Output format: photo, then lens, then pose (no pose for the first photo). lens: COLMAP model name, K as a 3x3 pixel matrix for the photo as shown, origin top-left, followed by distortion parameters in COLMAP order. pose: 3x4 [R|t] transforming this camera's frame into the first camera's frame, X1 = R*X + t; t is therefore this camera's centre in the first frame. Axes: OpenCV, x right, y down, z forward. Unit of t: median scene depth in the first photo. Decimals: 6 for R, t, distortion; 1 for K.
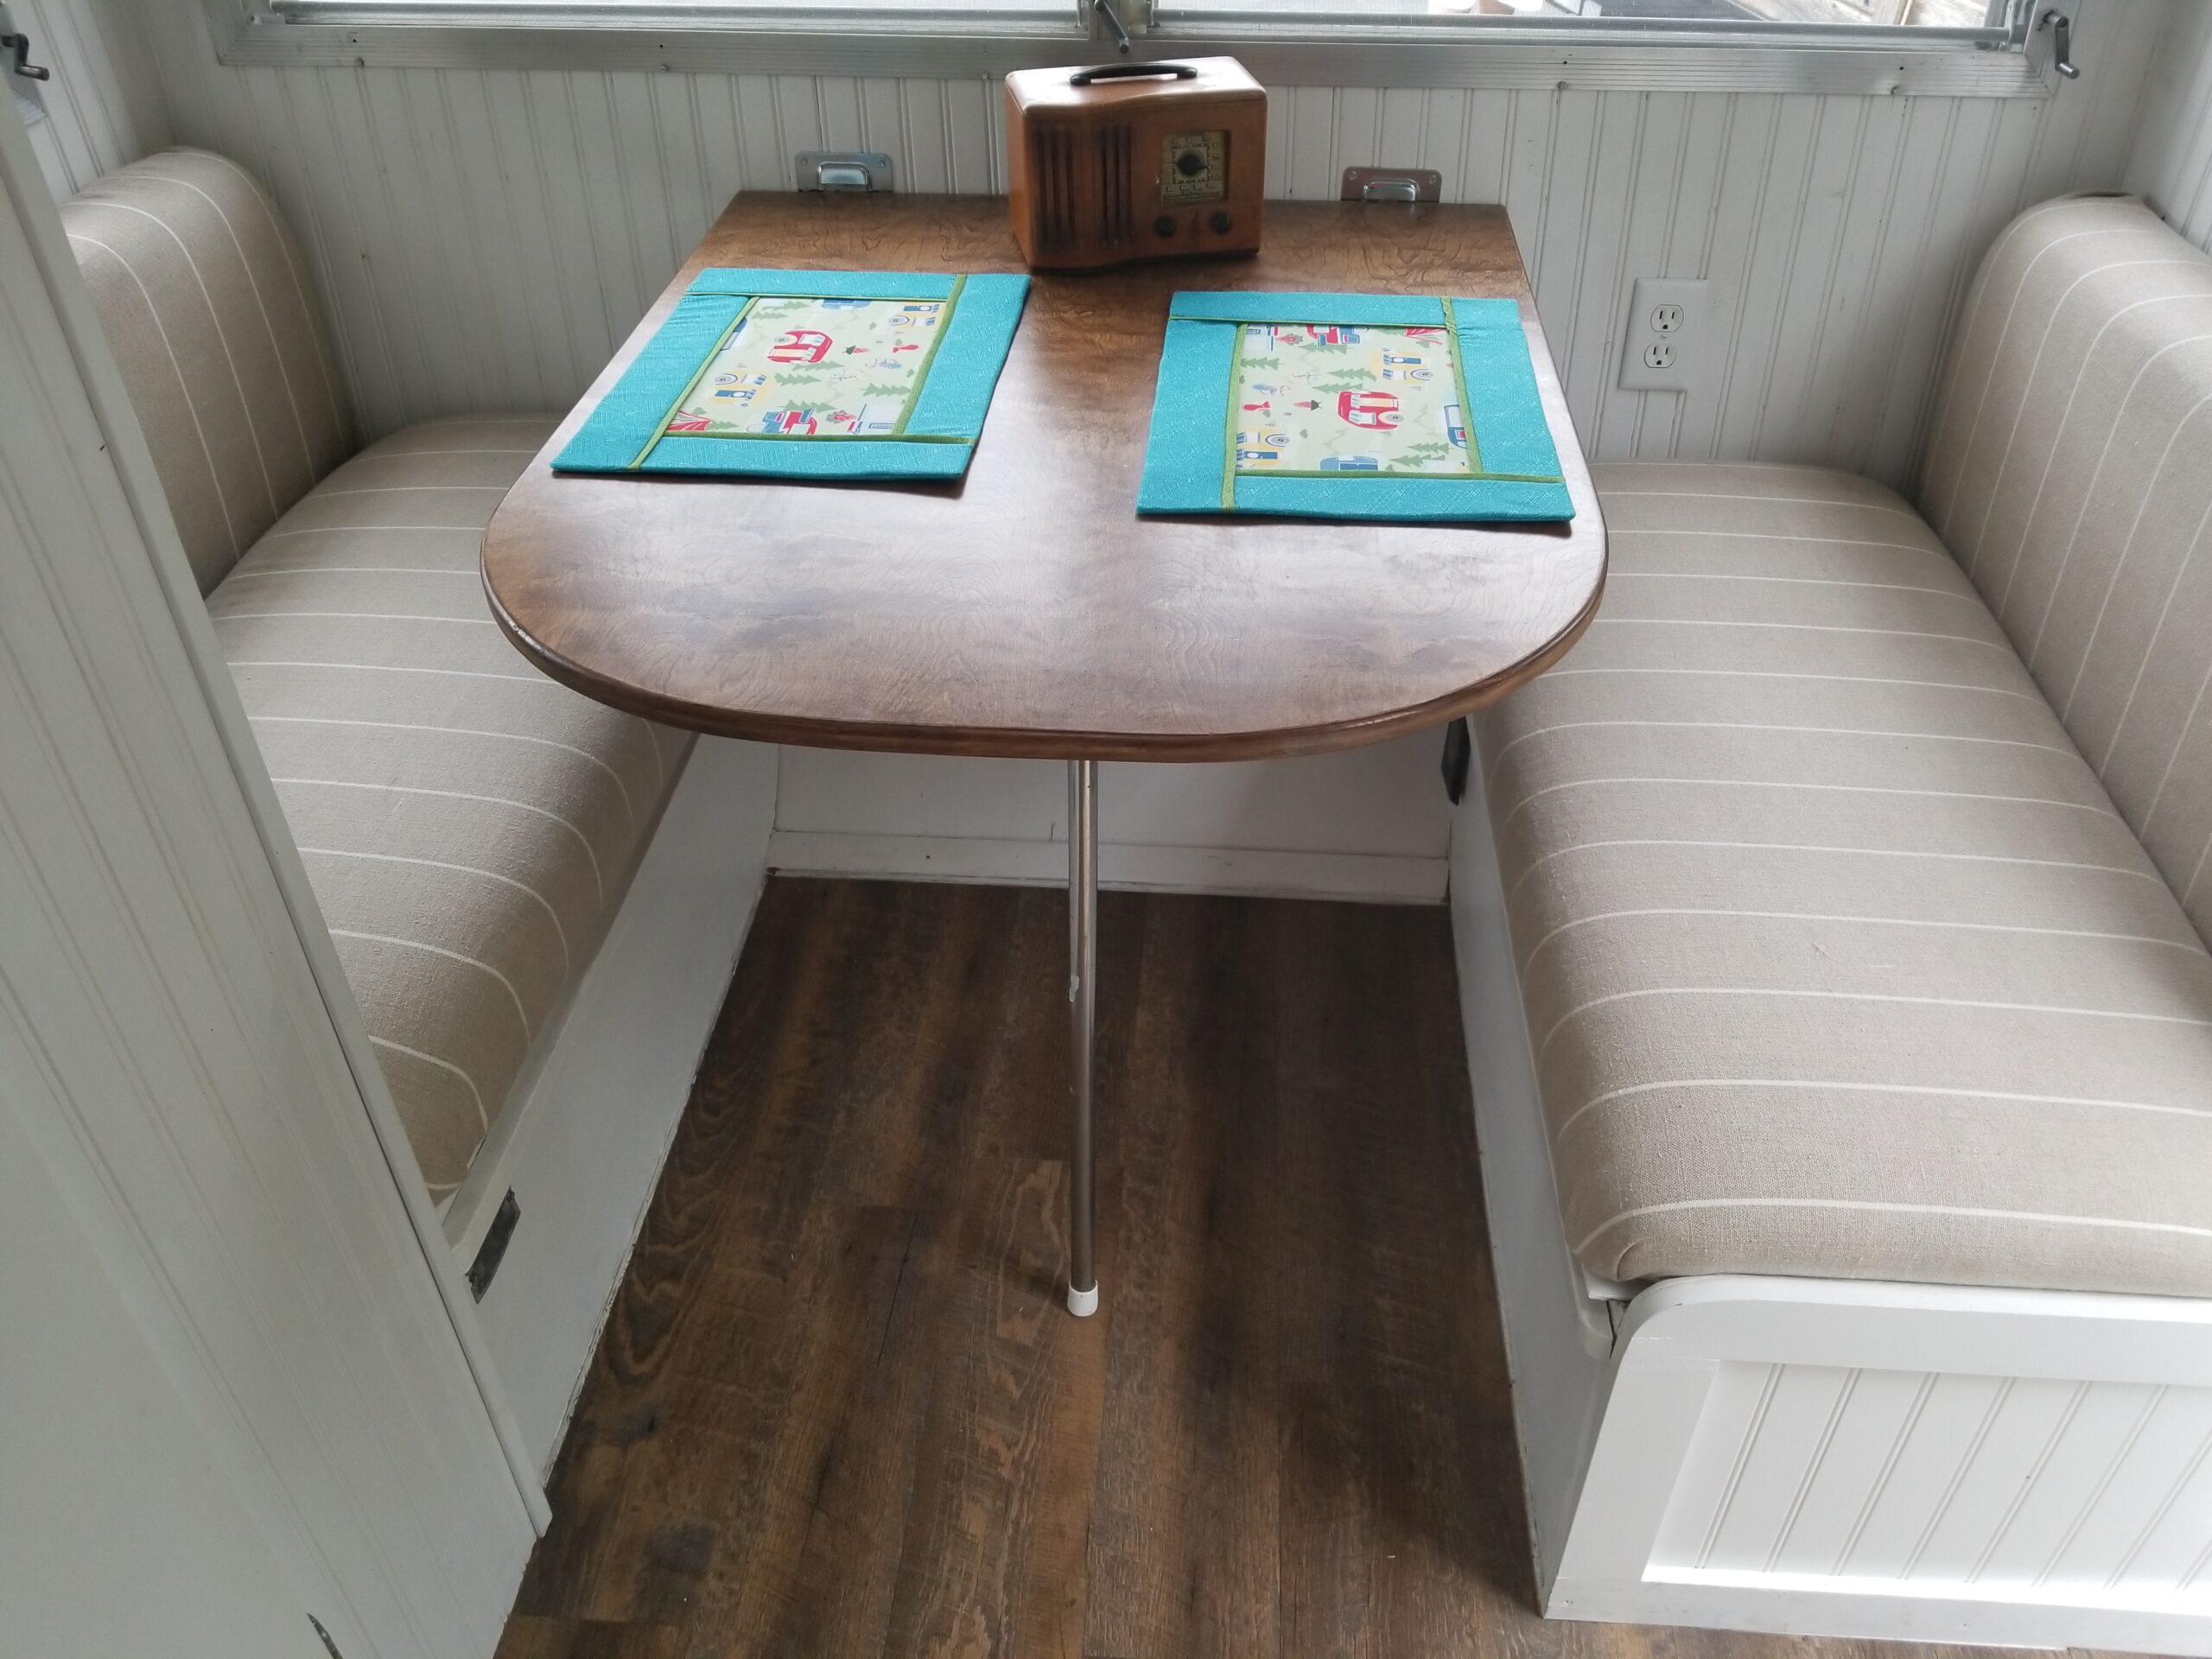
lens RADIAL K [[1746.3, 0, 1122.0], [0, 1746.3, 834.0], [0, 0, 1]] dist [0.063798, -0.099711]
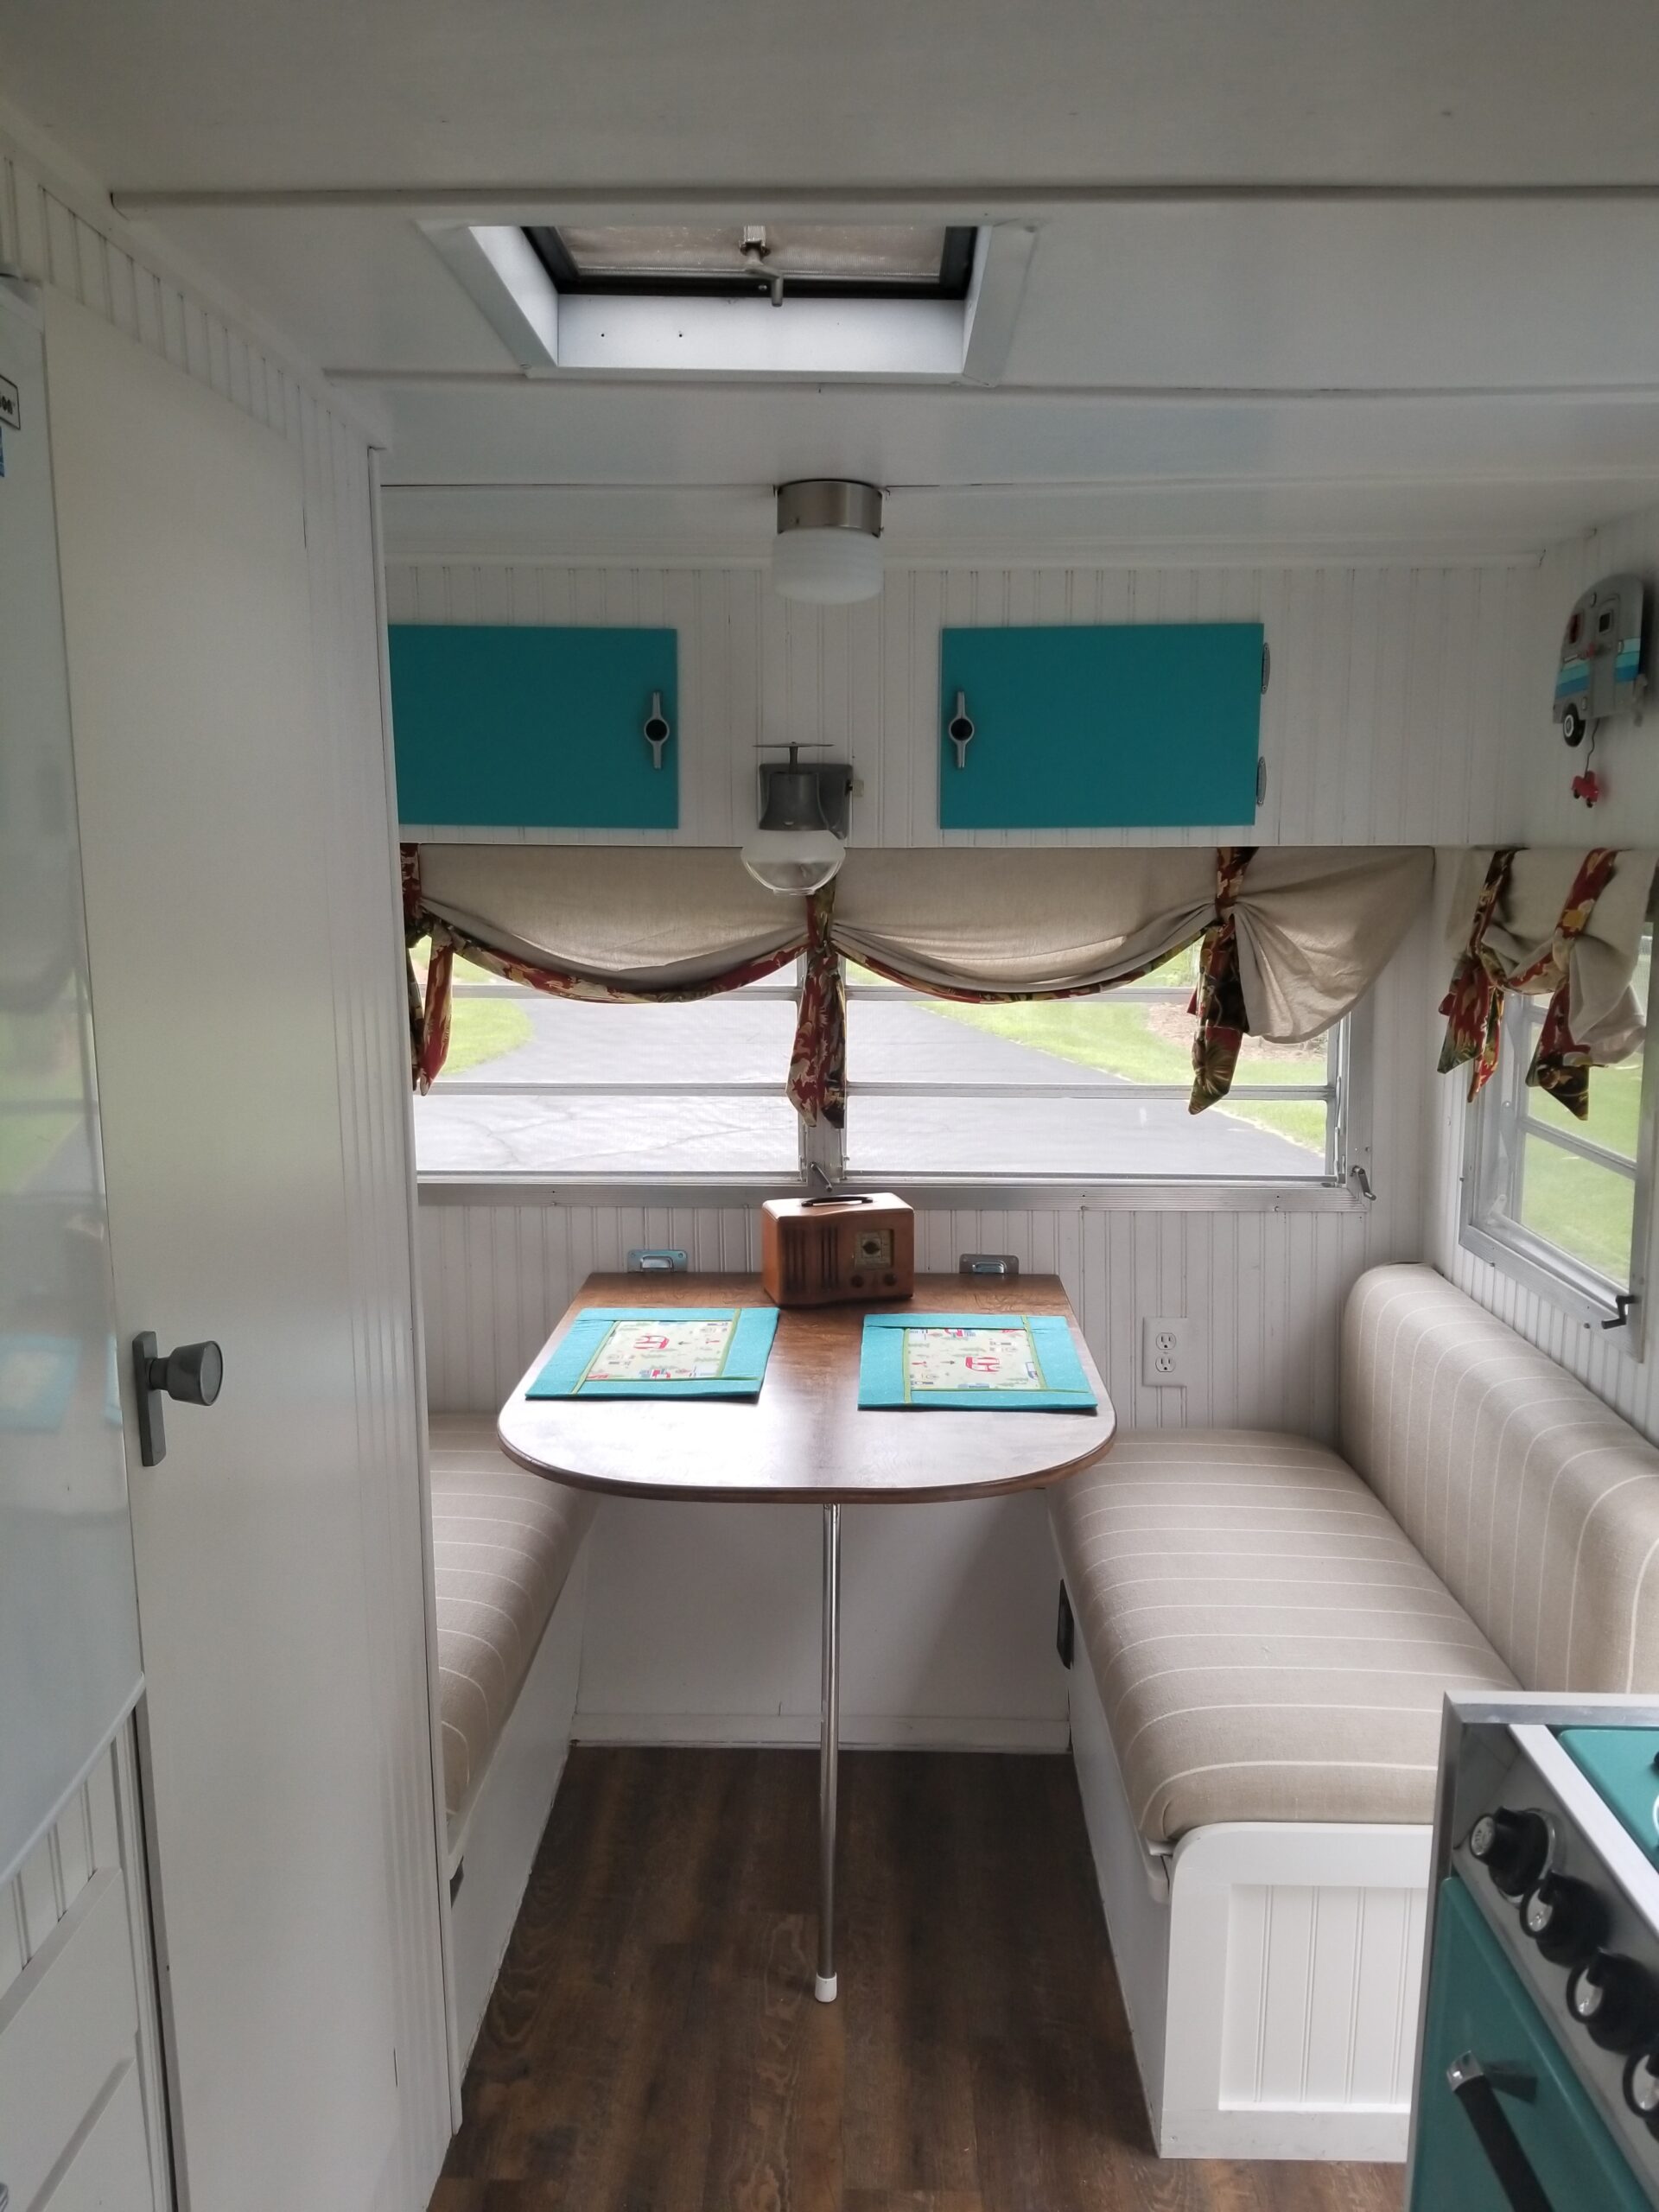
lens RADIAL K [[1687.3, 0, 829.5], [0, 1687.3, 1106.0], [0, 0, 1]] dist [0.097489, -0.159973]
pose [[0.999146, -0.005085, 0.040995, -0.073702], [0.023997, 0.879218, -0.475816, 0.302544], [-0.033624, 0.476393, 0.878589, -0.553351]]
